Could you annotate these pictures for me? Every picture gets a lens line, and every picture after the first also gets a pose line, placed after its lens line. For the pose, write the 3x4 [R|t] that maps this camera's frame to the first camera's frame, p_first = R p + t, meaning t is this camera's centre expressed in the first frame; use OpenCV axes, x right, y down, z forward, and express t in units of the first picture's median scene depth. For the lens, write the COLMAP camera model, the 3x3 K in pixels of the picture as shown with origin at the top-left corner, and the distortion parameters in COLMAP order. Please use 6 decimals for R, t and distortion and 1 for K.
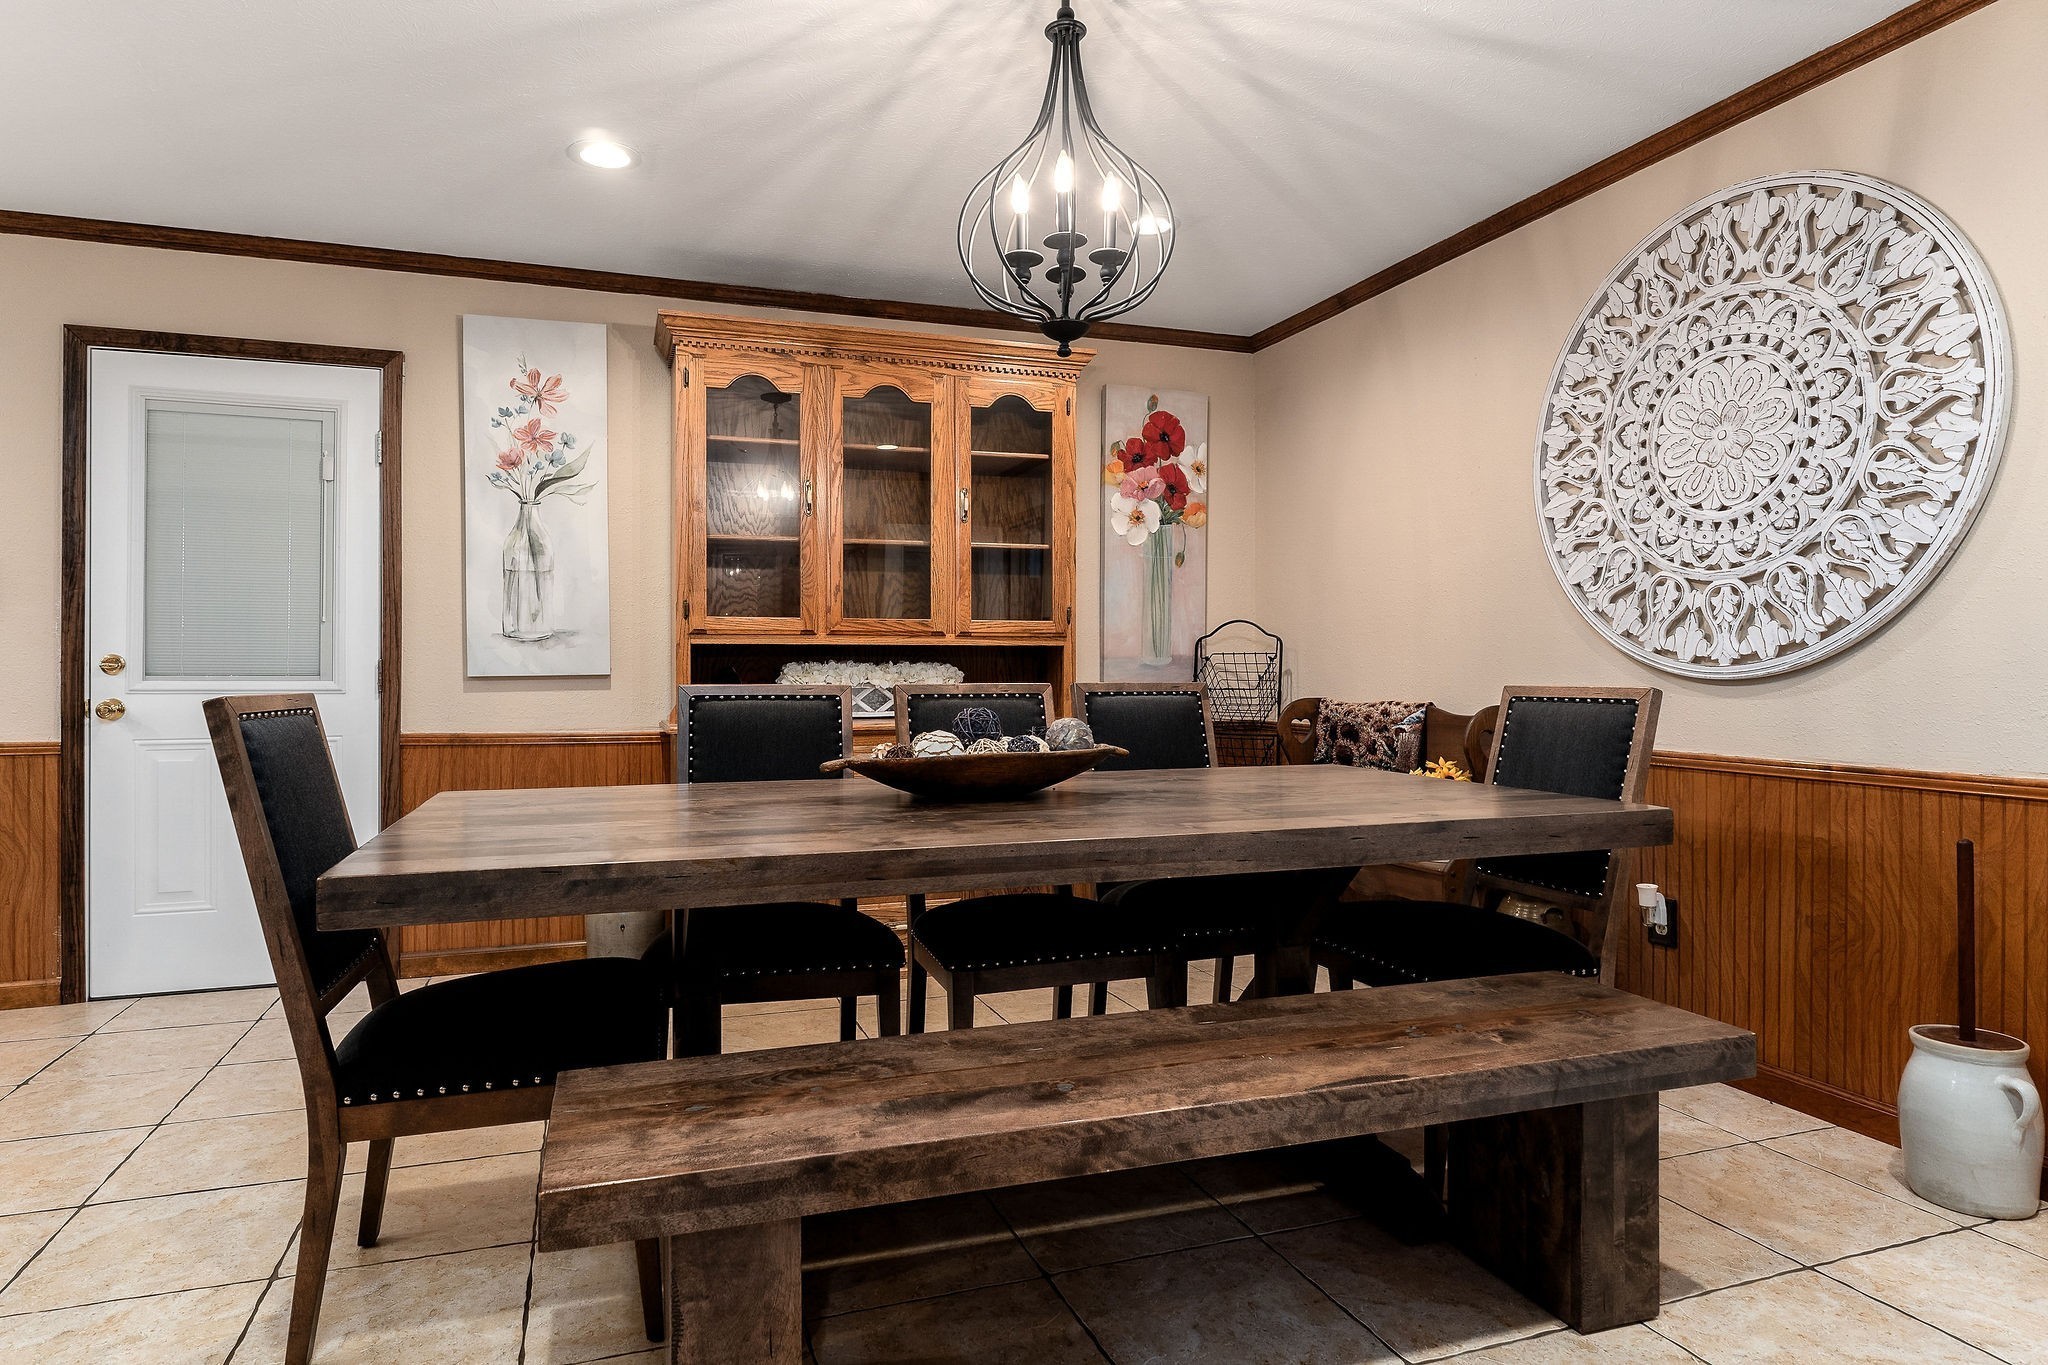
lens RADIAL K [[1138.7, 0, 987.8], [0, 1138.7, 676.0], [0, 0, 1]] dist [-0.008765, -0.000864]
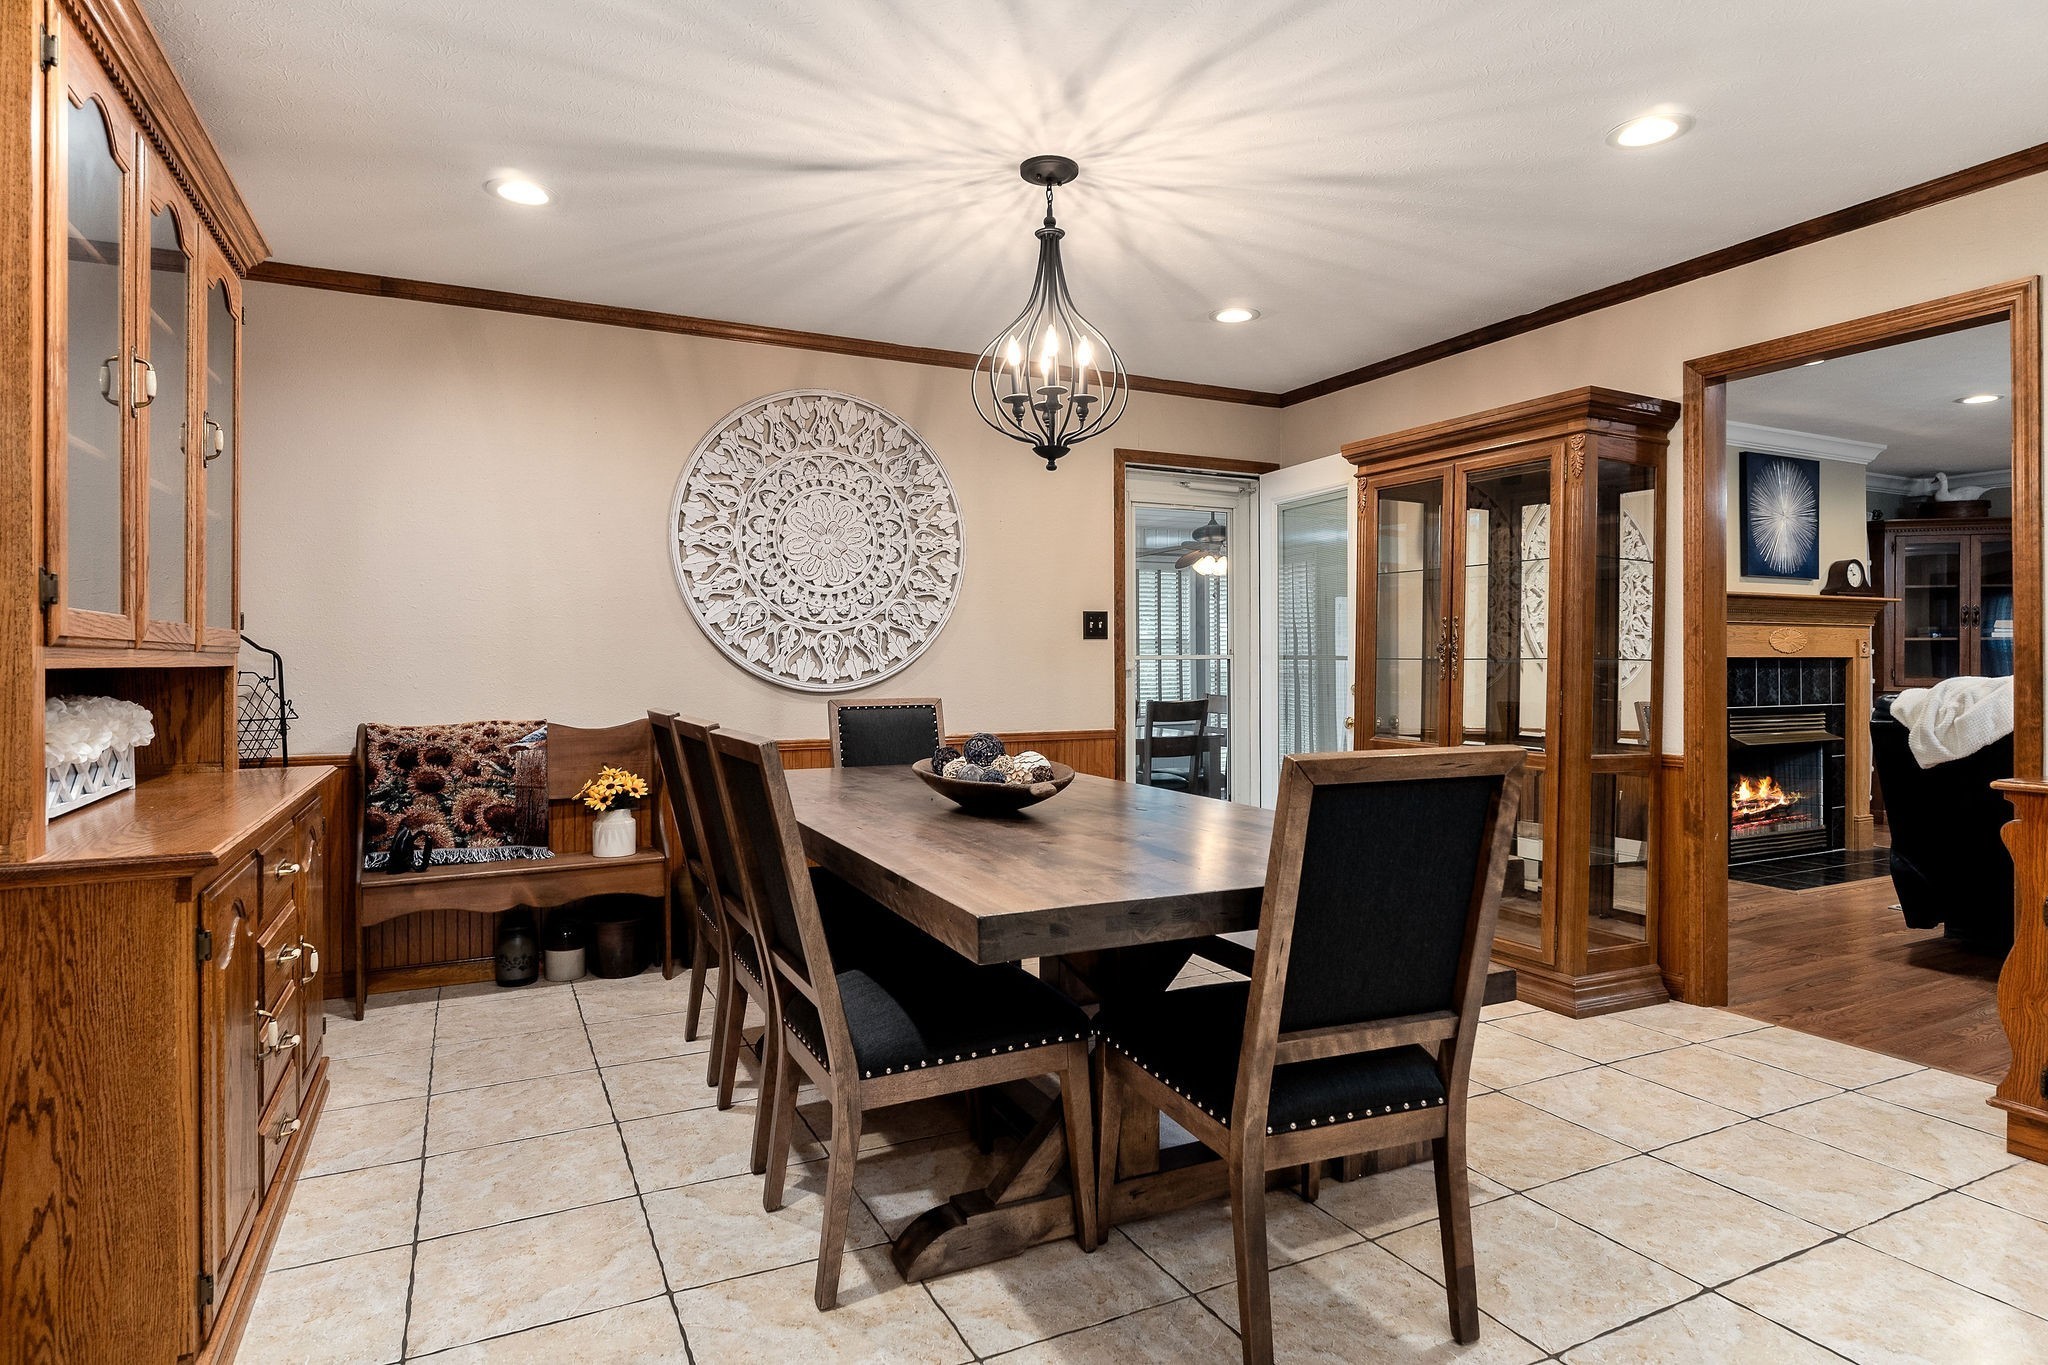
lens RADIAL K [[1120.0, 0, 1029.7], [0, 1120.0, 663.3], [0, 0, 1]] dist [0.000077, -0.000145]
pose [[-0.126430, -0.001186, 0.991975, -0.964010], [0.007508, 0.999969, 0.002153, -0.038710], [-0.991947, 0.007720, -0.126417, 0.908222]]
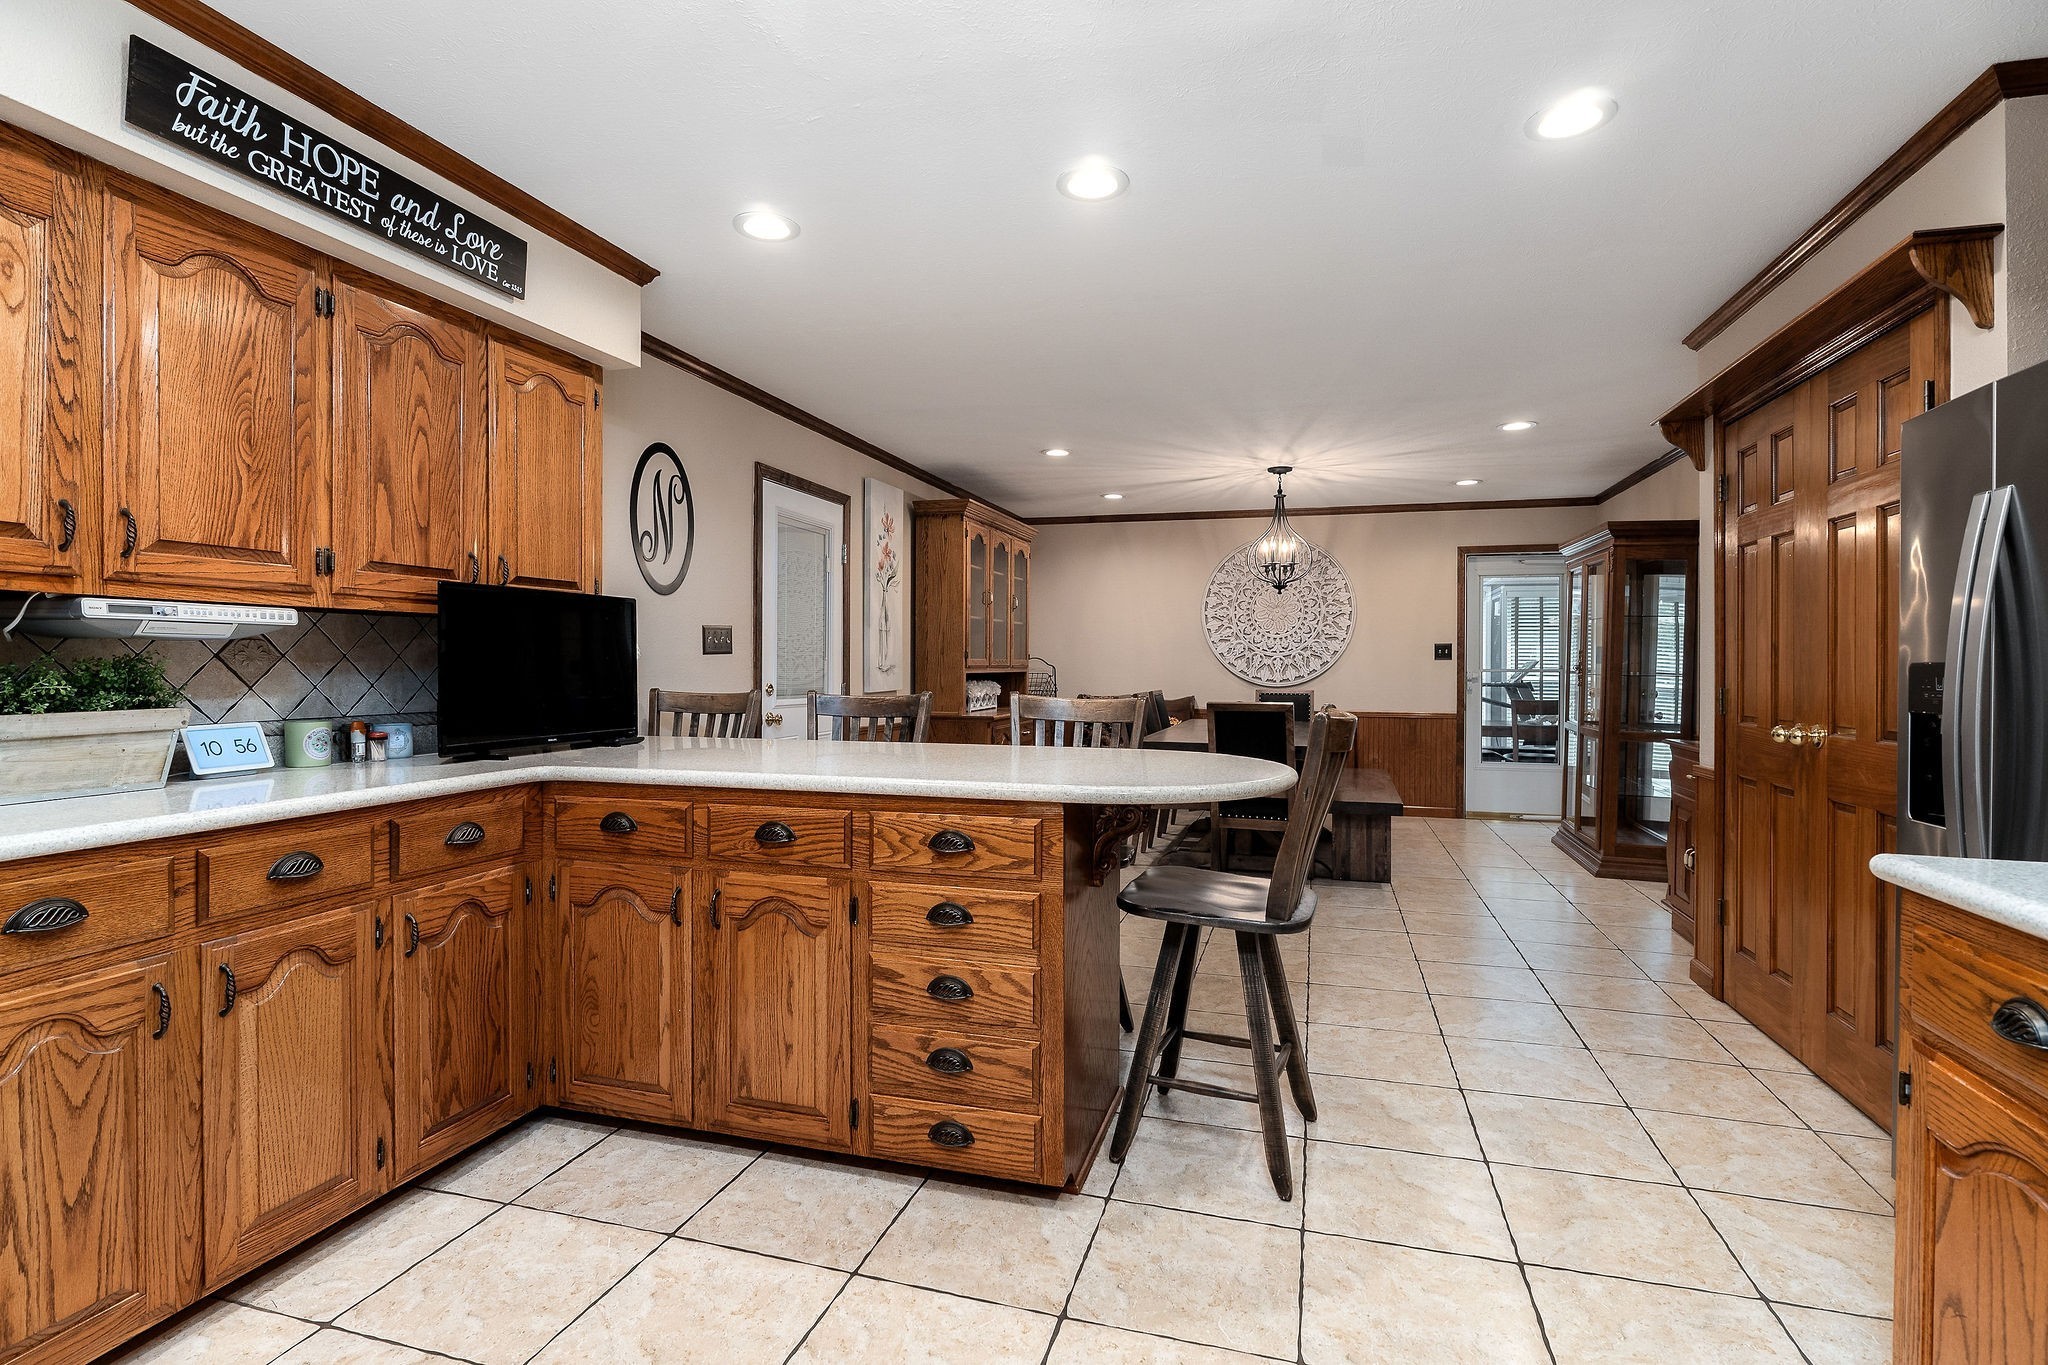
lens RADIAL K [[984.9, 0, 1031.1], [0, 984.9, 672.2], [0, 0, 1]] dist [-0.000119, -0.000445]
pose [[0.575243, -0.003092, 0.817977, -2.048079], [-0.001247, 0.999988, 0.004657, -0.049919], [-0.817982, -0.003699, 0.575233, -0.047645]]
